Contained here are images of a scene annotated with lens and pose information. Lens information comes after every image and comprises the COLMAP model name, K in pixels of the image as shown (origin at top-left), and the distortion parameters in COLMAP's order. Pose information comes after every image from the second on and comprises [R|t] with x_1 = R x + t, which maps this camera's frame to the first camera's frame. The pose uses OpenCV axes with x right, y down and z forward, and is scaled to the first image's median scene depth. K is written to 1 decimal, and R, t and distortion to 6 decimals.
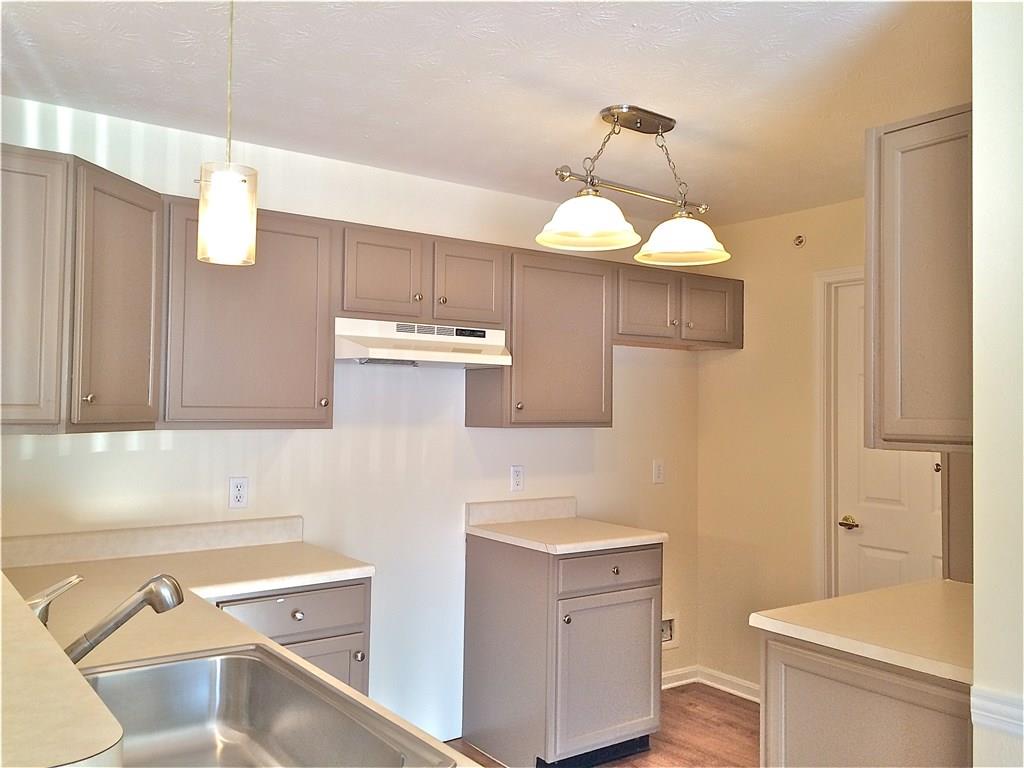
lens RADIAL K [[894.2, 0, 512.0], [0, 894.2, 384.0], [0, 0, 1]] dist [0.068498, -0.003325]
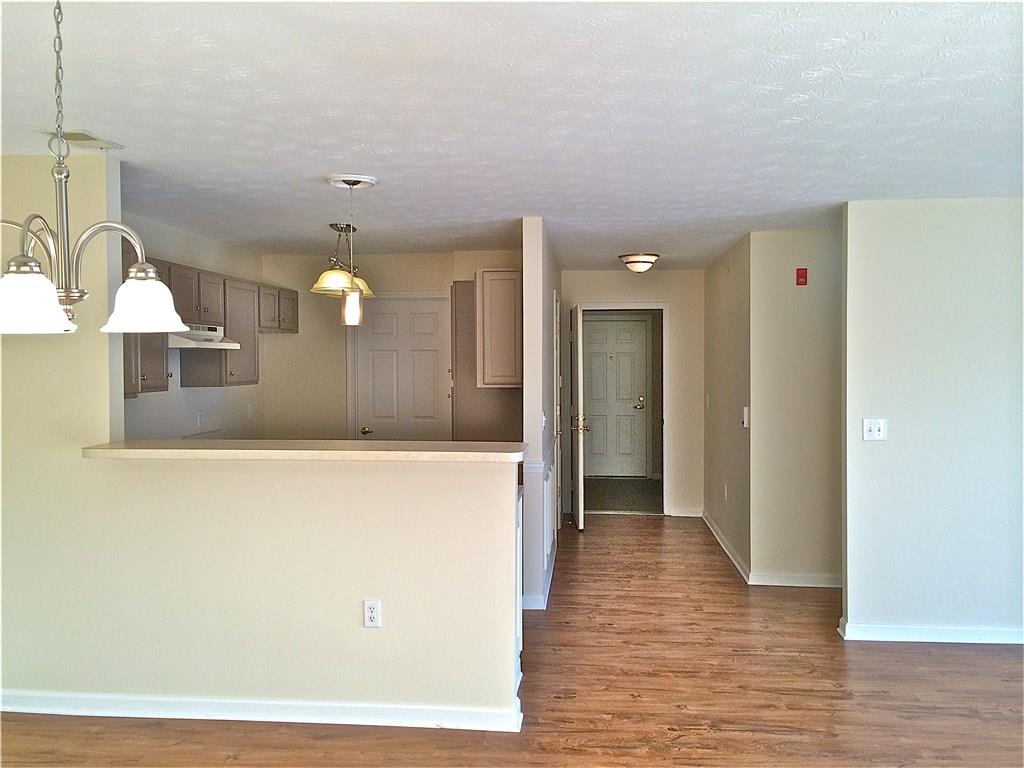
lens RADIAL K [[894.2, 0, 512.0], [0, 894.2, 384.0], [0, 0, 1]] dist [0.068498, -0.003325]
pose [[0.655555, -0.040563, 0.754058, -0.895483], [-0.004065, 0.998352, 0.057238, -0.052459], [-0.755137, -0.040588, 0.654310, -0.463844]]
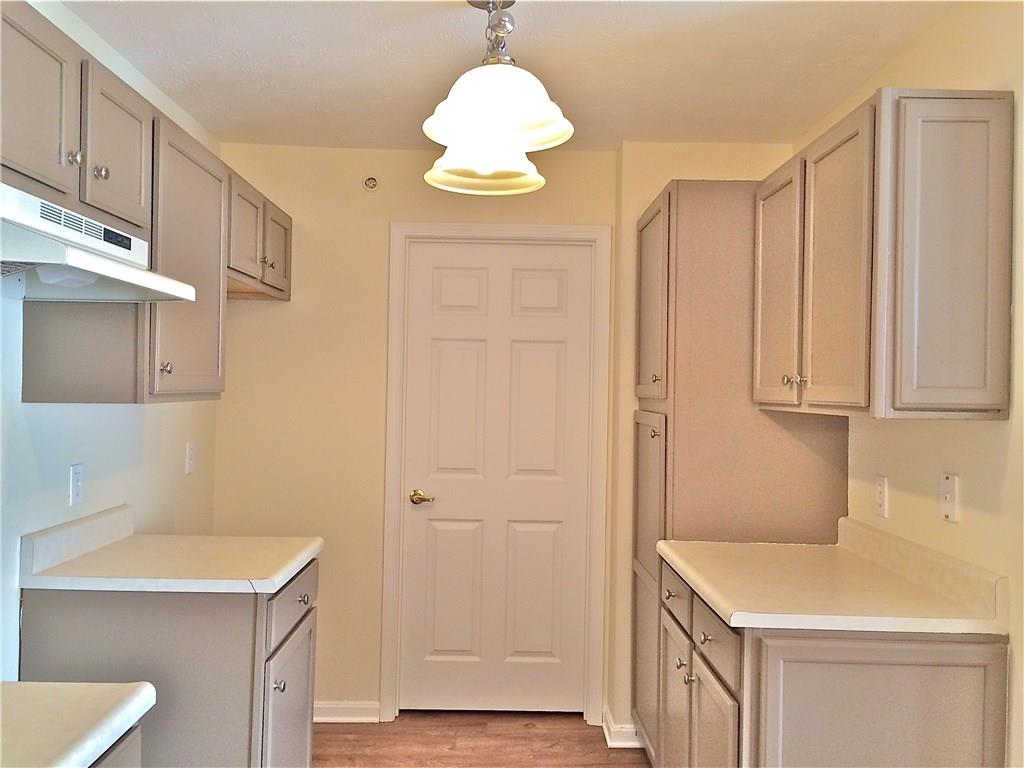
lens RADIAL K [[894.2, 0, 512.0], [0, 894.2, 384.0], [0, 0, 1]] dist [0.068498, -0.003325]
pose [[0.576760, 0.000515, 0.816913, -0.365459], [-0.032731, 0.999211, 0.022479, 0.014358], [-0.816258, -0.039703, 0.576322, 0.440070]]
